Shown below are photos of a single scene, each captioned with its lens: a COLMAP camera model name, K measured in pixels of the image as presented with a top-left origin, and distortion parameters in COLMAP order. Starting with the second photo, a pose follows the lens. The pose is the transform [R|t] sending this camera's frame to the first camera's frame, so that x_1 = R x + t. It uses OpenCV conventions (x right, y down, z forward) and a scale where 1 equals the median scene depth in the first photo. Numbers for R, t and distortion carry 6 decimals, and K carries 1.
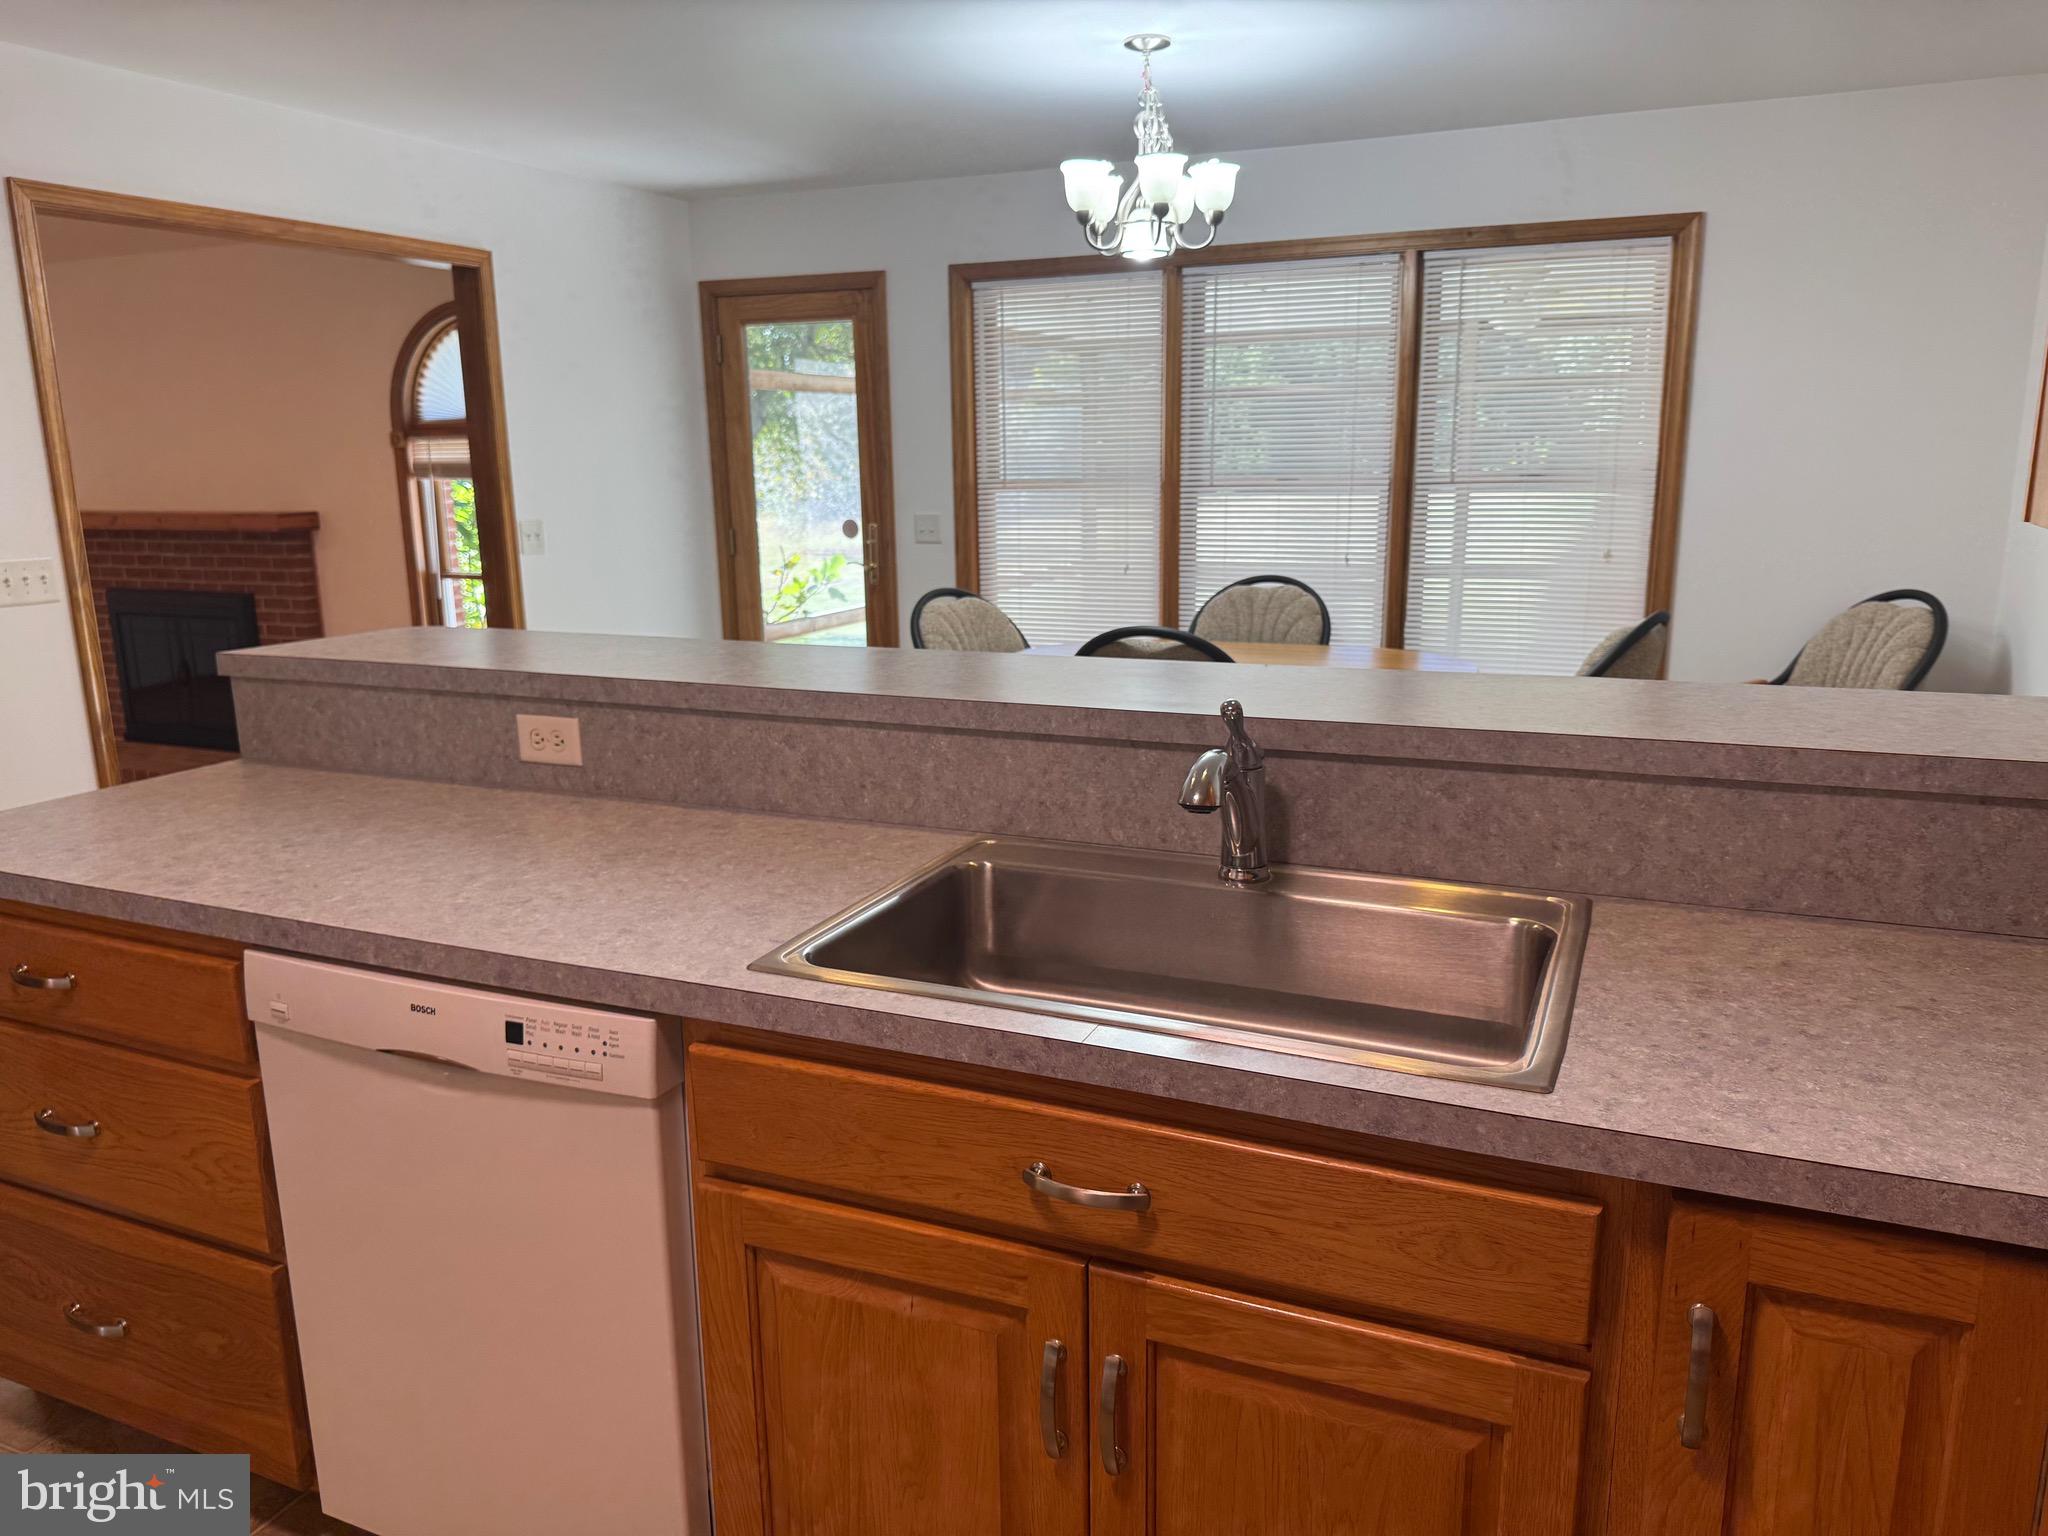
lens RADIAL K [[1445.9, 0, 1018.6], [0, 1445.9, 762.5], [0, 0, 1]] dist [0.063049, -0.089590]
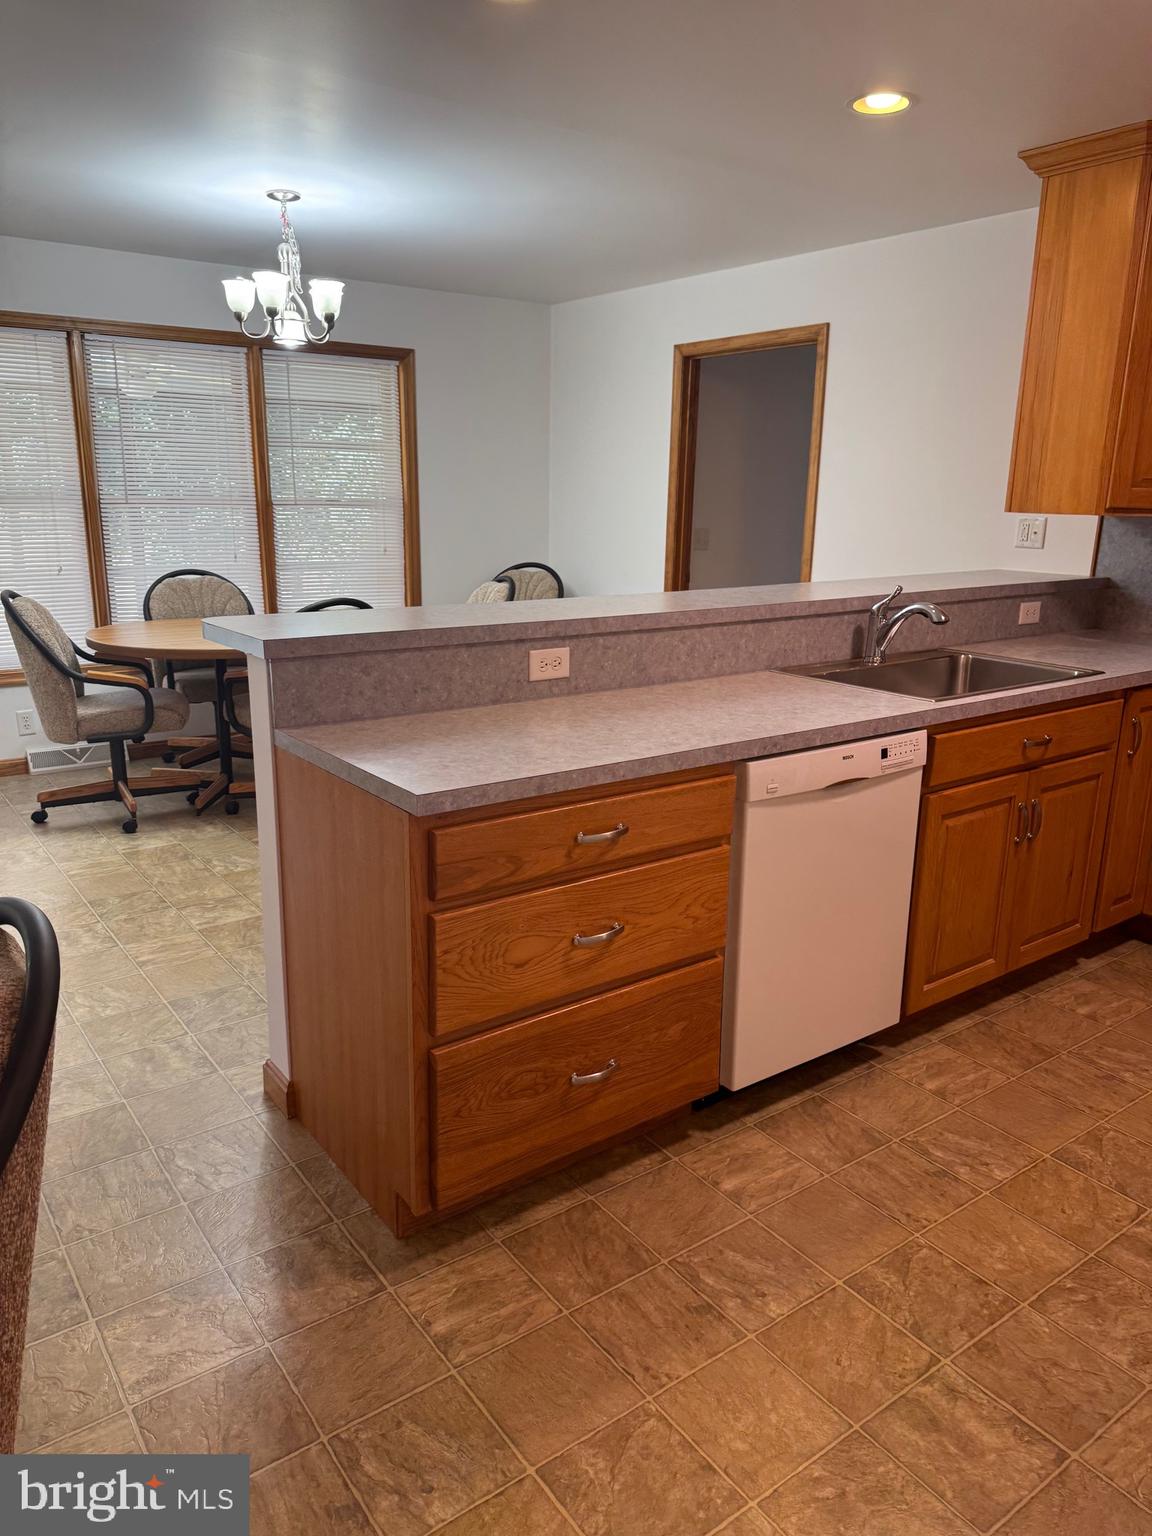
lens RADIAL K [[1084.4, 0, 571.8], [0, 1084.4, 778.1], [0, 0, 1]] dist [0.063049, -0.089590]
pose [[0.508352, -0.204933, 0.836410, -1.317843], [0.162355, 0.976661, 0.140621, -0.056071], [-0.845706, 0.064310, 0.529759, 0.363430]]
